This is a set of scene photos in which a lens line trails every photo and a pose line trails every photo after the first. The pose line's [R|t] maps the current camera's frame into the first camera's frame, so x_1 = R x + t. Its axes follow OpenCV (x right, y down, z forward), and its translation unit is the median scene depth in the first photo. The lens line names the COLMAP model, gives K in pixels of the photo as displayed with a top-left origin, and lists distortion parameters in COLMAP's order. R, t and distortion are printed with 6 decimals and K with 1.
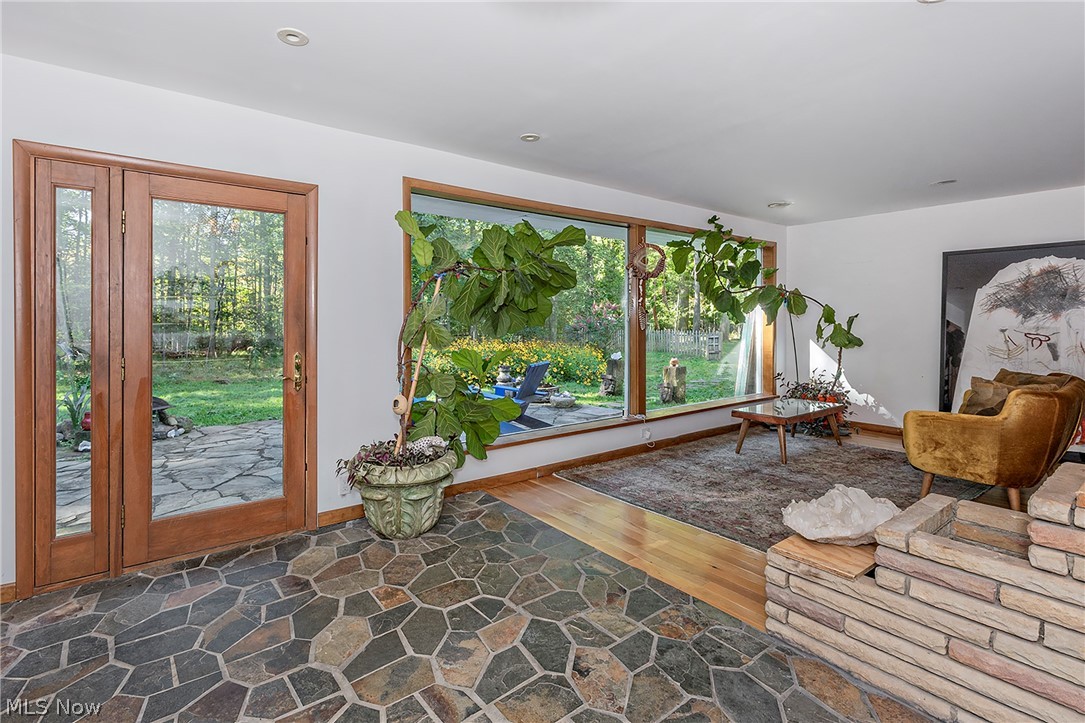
lens RADIAL K [[512.6, 0, 493.8], [0, 512.6, 311.9], [0, 0, 1]] dist [0.011693, -0.000482]
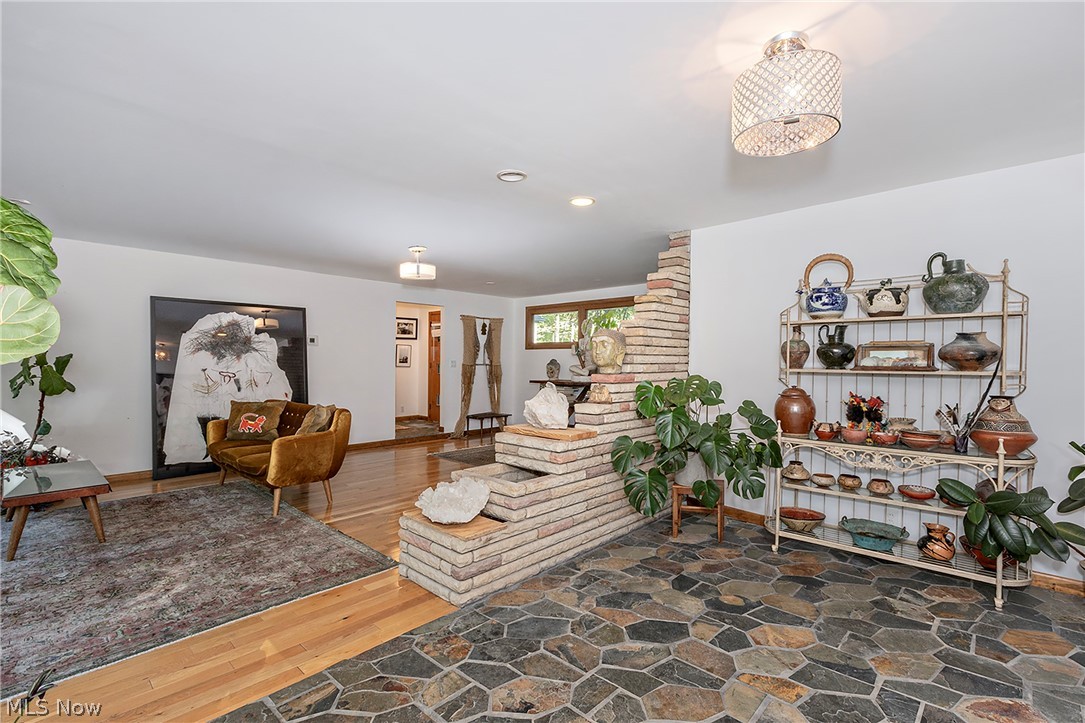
lens RADIAL K [[512.6, 0, 542.0], [0, 512.6, 361.7], [0, 0, 1]] dist [0.011693, -0.000482]
pose [[-0.210086, -0.001229, 0.977682, -0.460644], [-0.016854, 0.999855, -0.002365, 0.008661], [-0.977538, -0.016974, -0.210077, 0.662292]]
